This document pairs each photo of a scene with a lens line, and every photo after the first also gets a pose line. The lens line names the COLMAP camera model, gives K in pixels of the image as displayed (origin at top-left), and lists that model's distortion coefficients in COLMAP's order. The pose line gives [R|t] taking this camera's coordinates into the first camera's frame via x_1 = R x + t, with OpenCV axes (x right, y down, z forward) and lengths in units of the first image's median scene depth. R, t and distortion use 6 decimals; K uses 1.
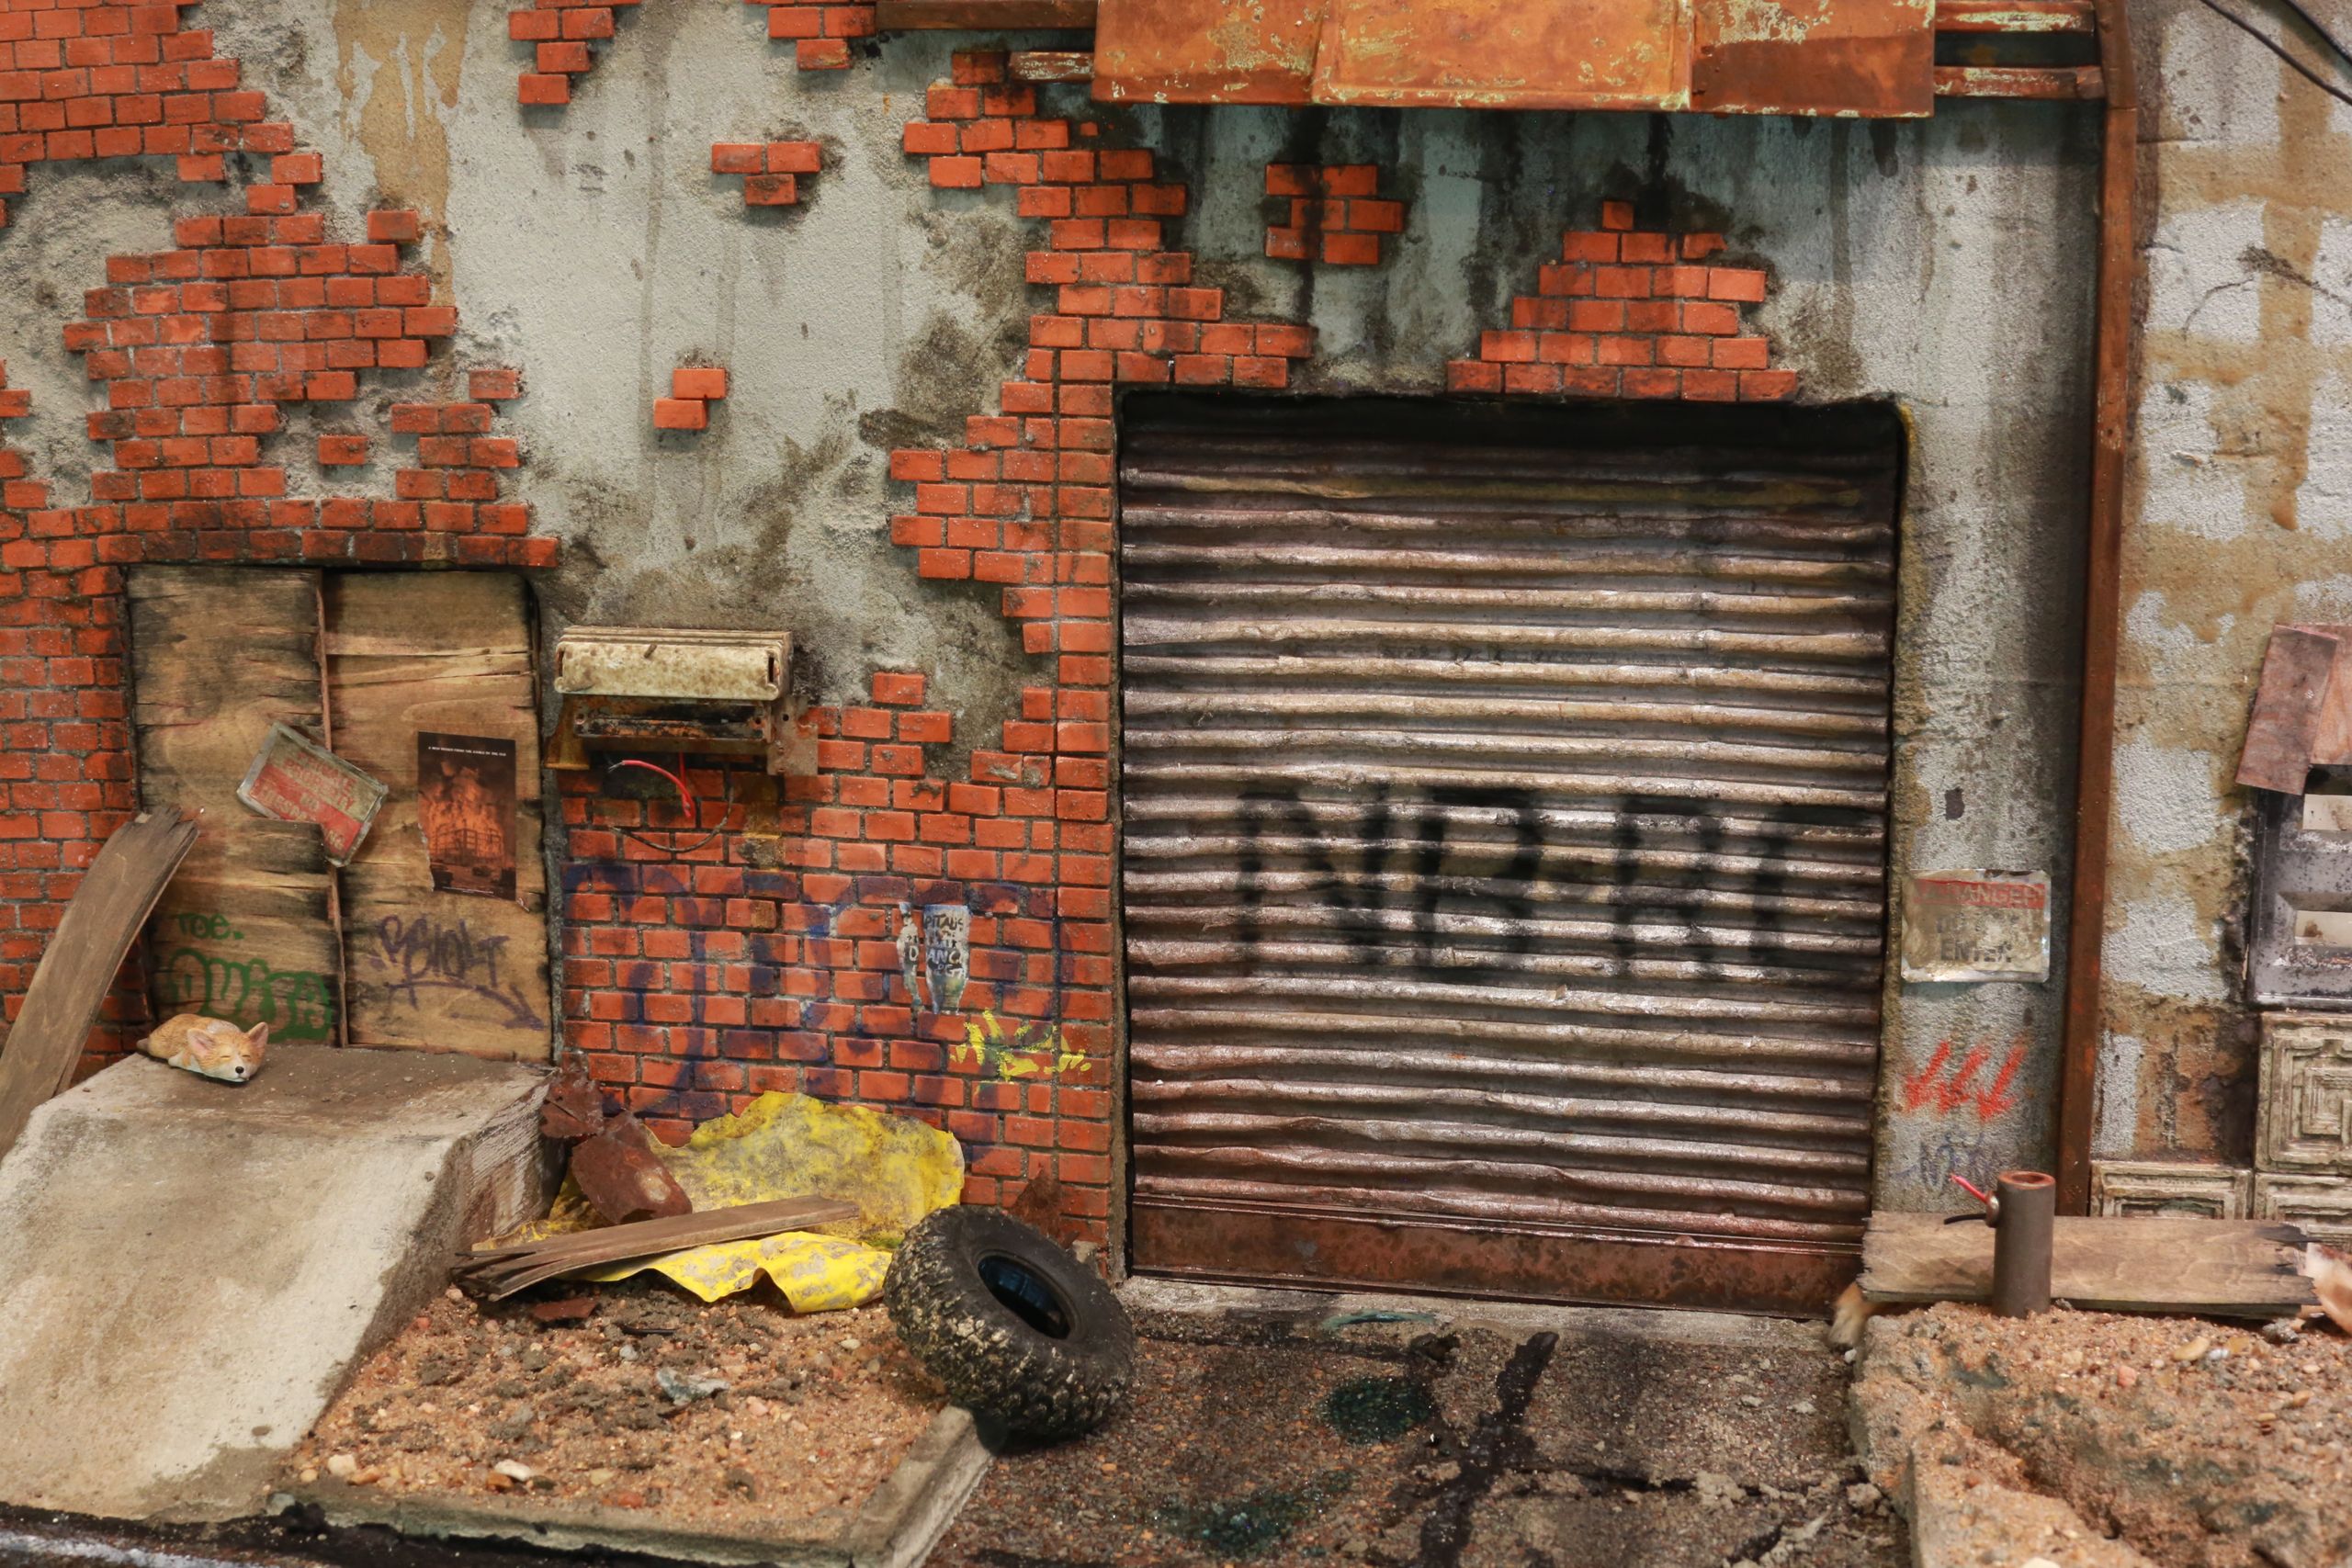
lens RADIAL K [[3503.7, 0, 1176.0], [0, 3503.7, 784.0], [0, 0, 1]] dist [-0.214770, 0.336336]
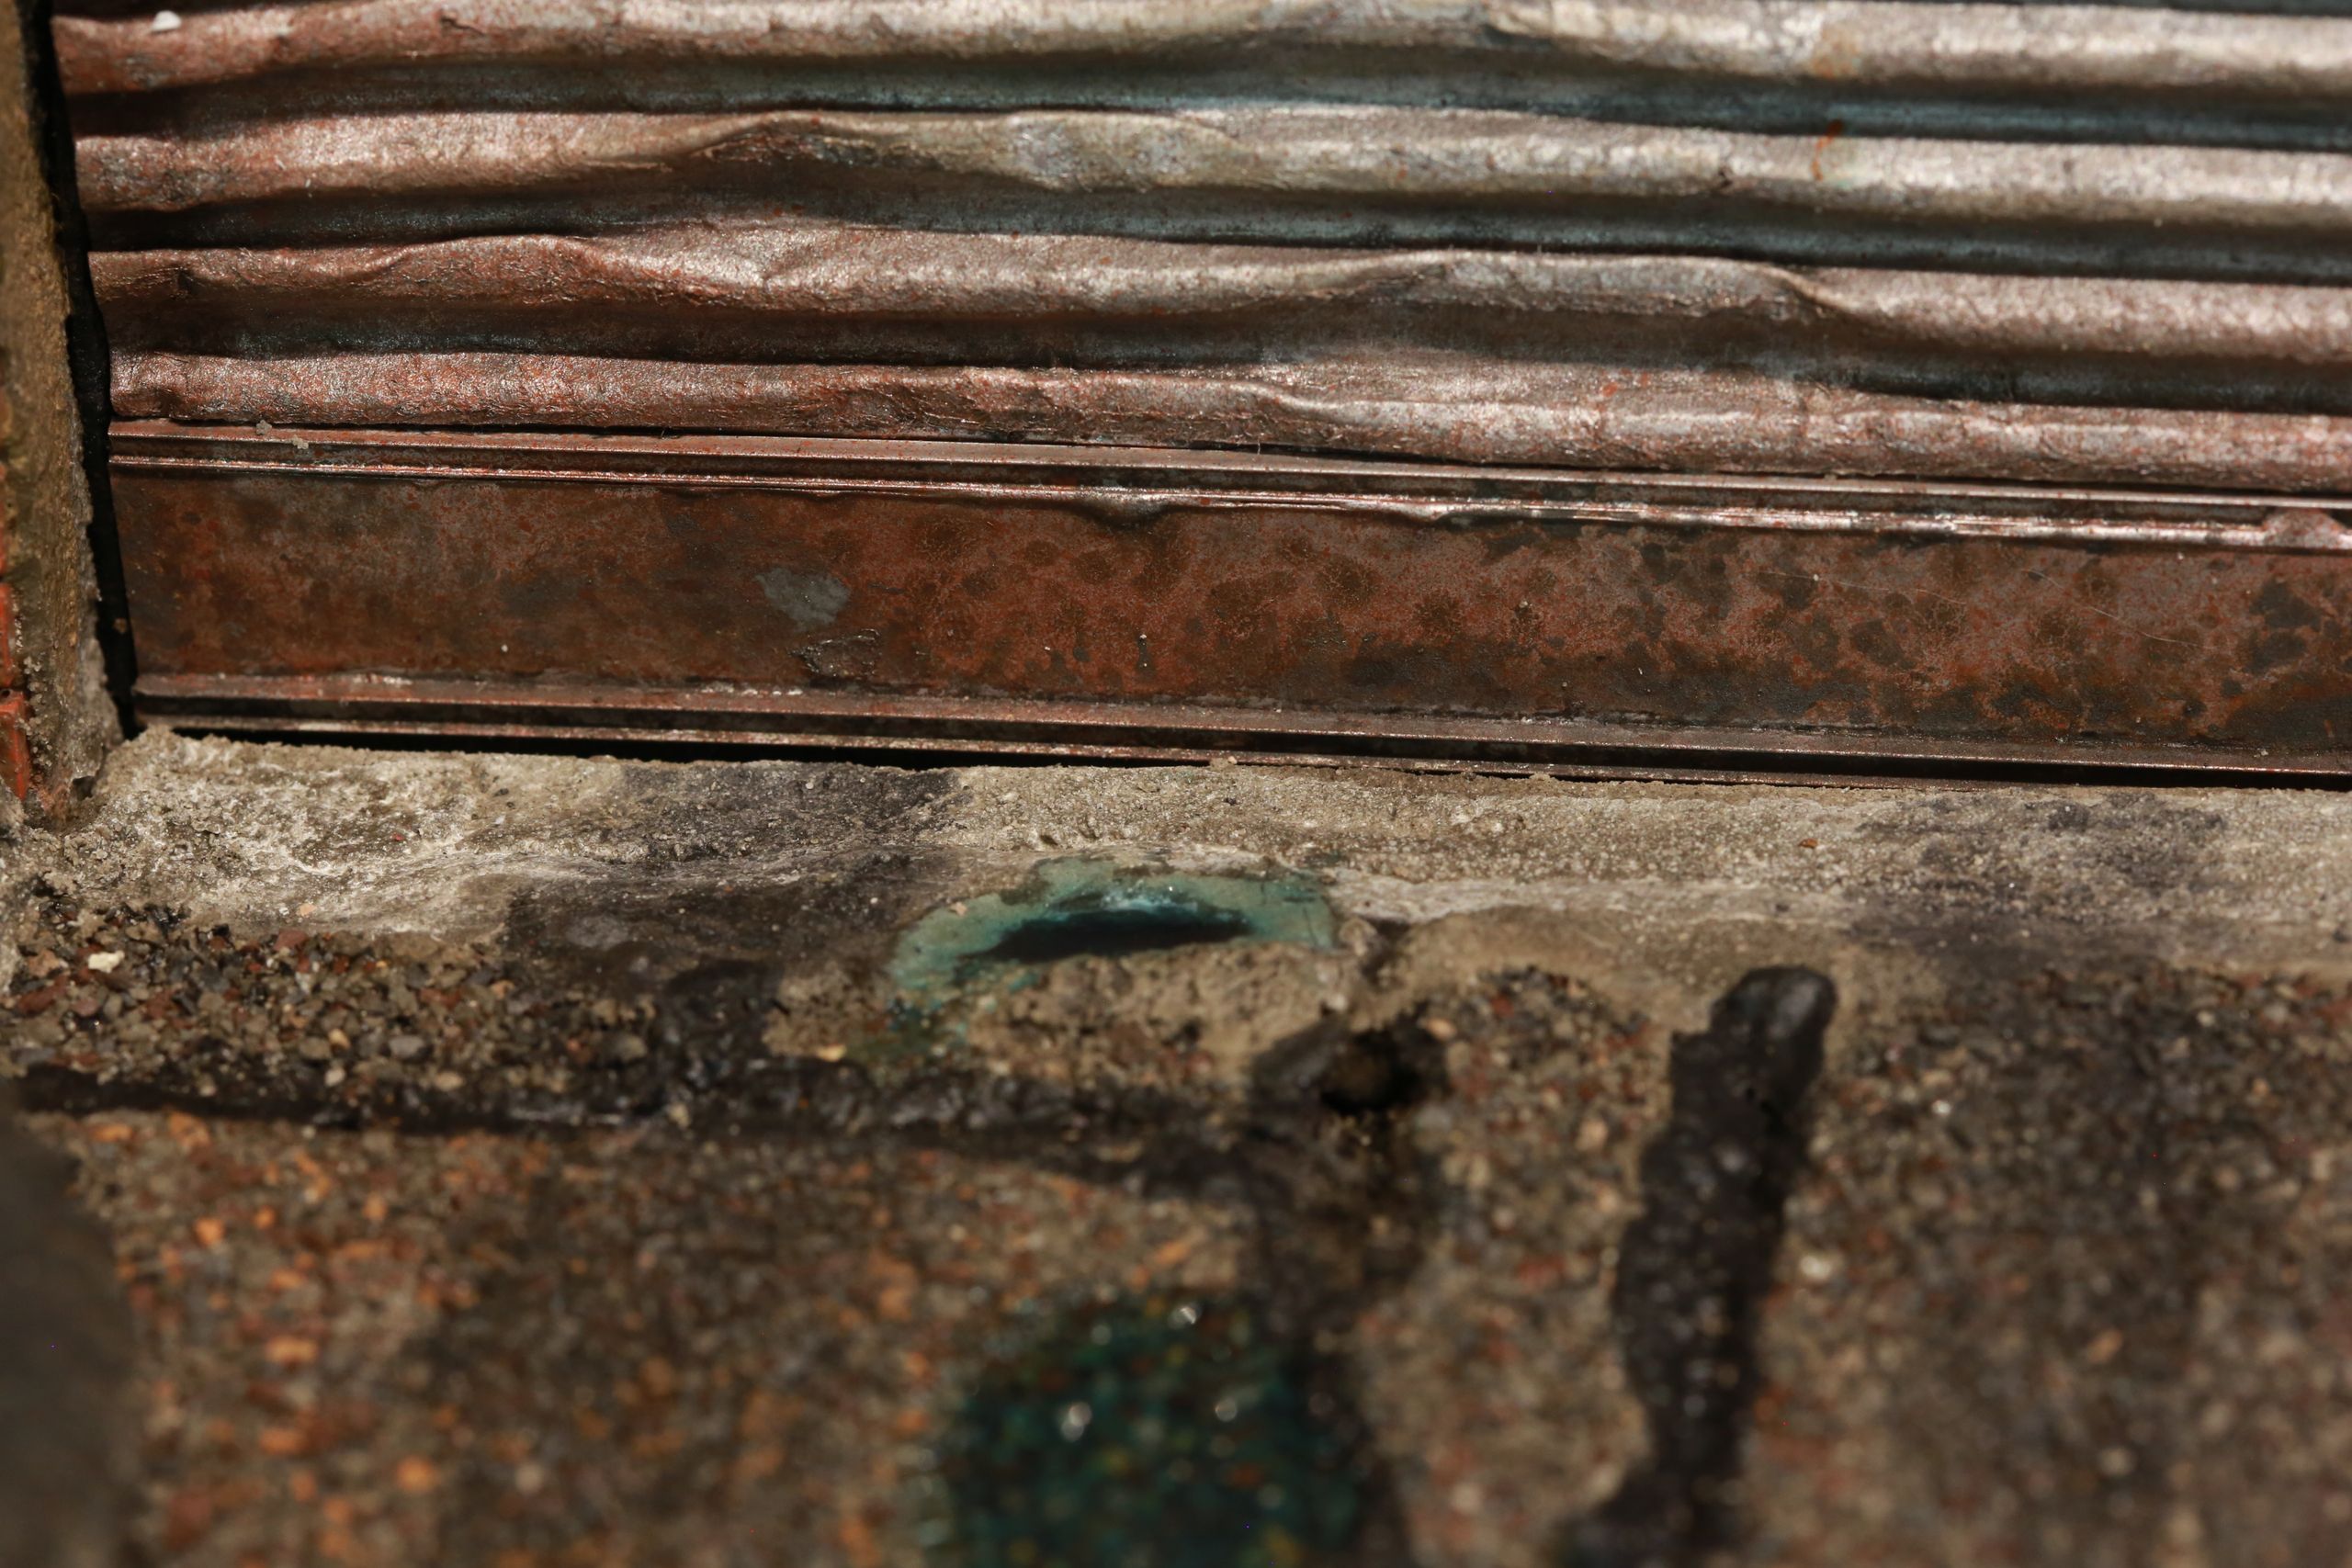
lens RADIAL K [[8059.7, 0, 1176.0], [0, 8059.7, 784.0], [0, 0, 1]] dist [-0.195189, -0.381516]
pose [[0.994279, -0.087160, 0.061739, 0.027377], [0.057748, 0.924918, 0.375755, -0.075083], [-0.089855, -0.370041, 0.924660, 0.461628]]
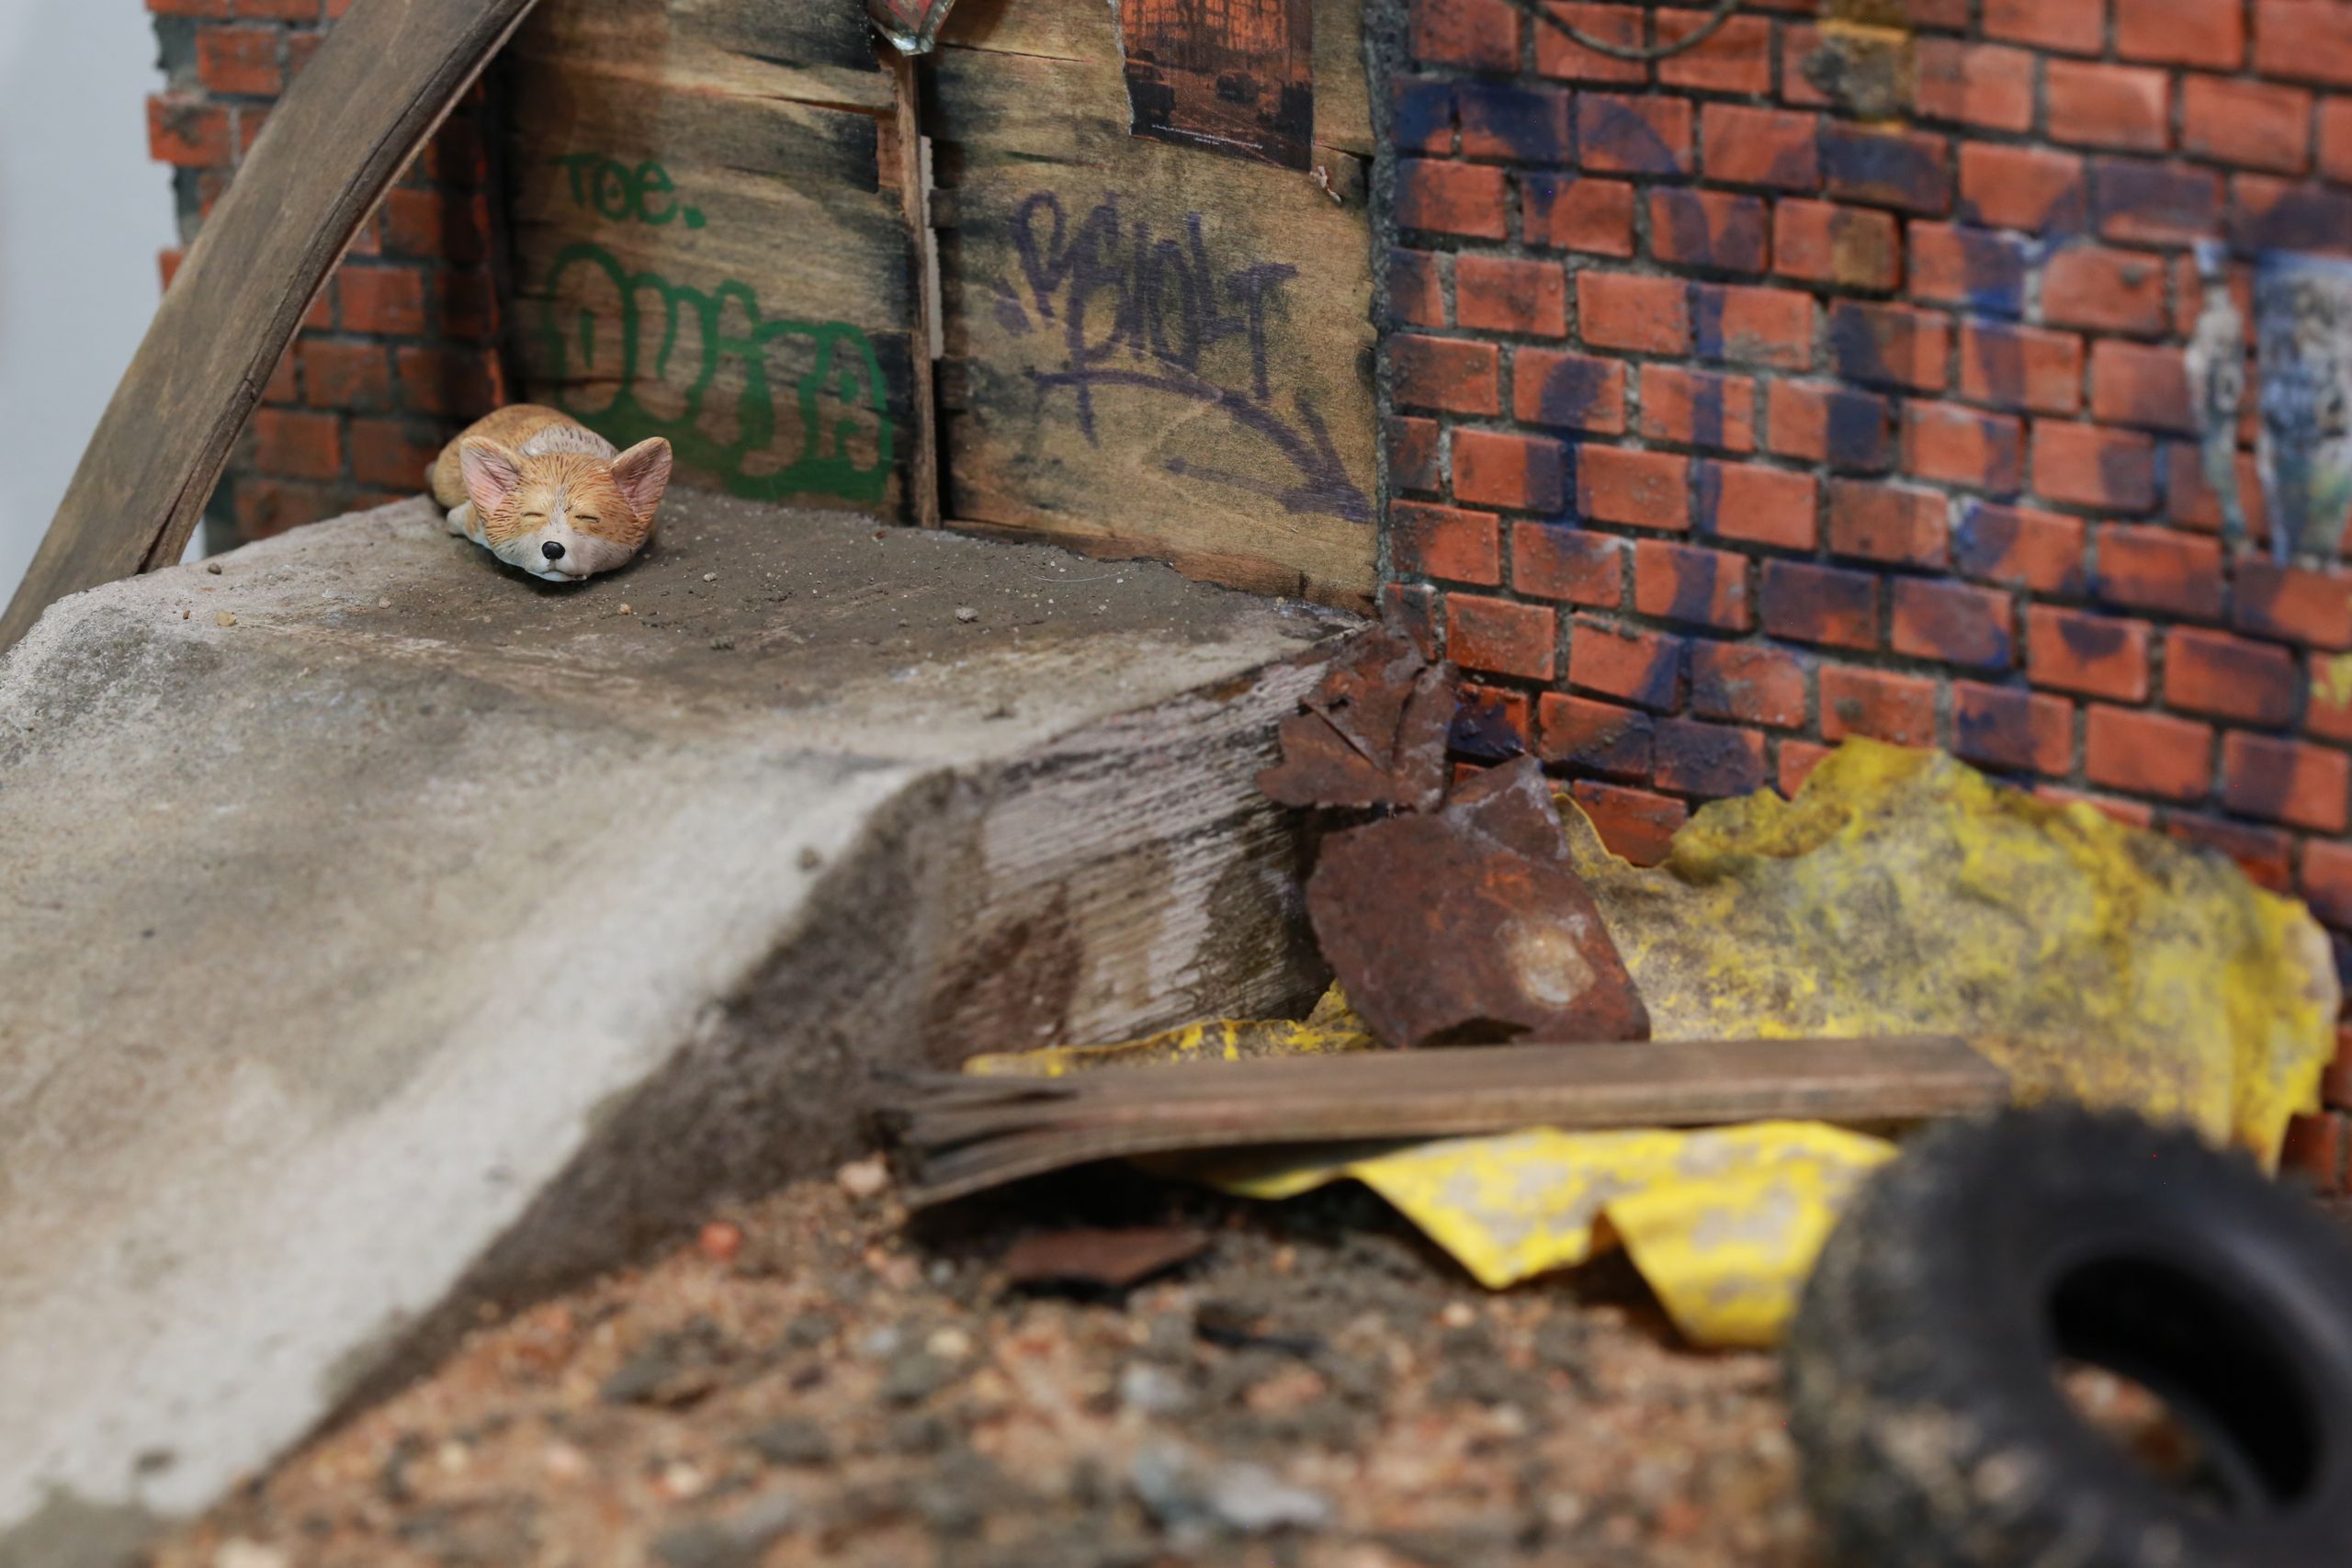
lens RADIAL K [[7742.9, 0, 1176.0], [0, 7742.9, 784.0], [0, 0, 1]] dist [-0.174348, -0.773809]
pose [[0.886491, 0.103727, -0.450970, 0.189692], [-0.065012, 0.992805, 0.100556, 0.016830], [0.458156, -0.059823, 0.886856, 0.258334]]
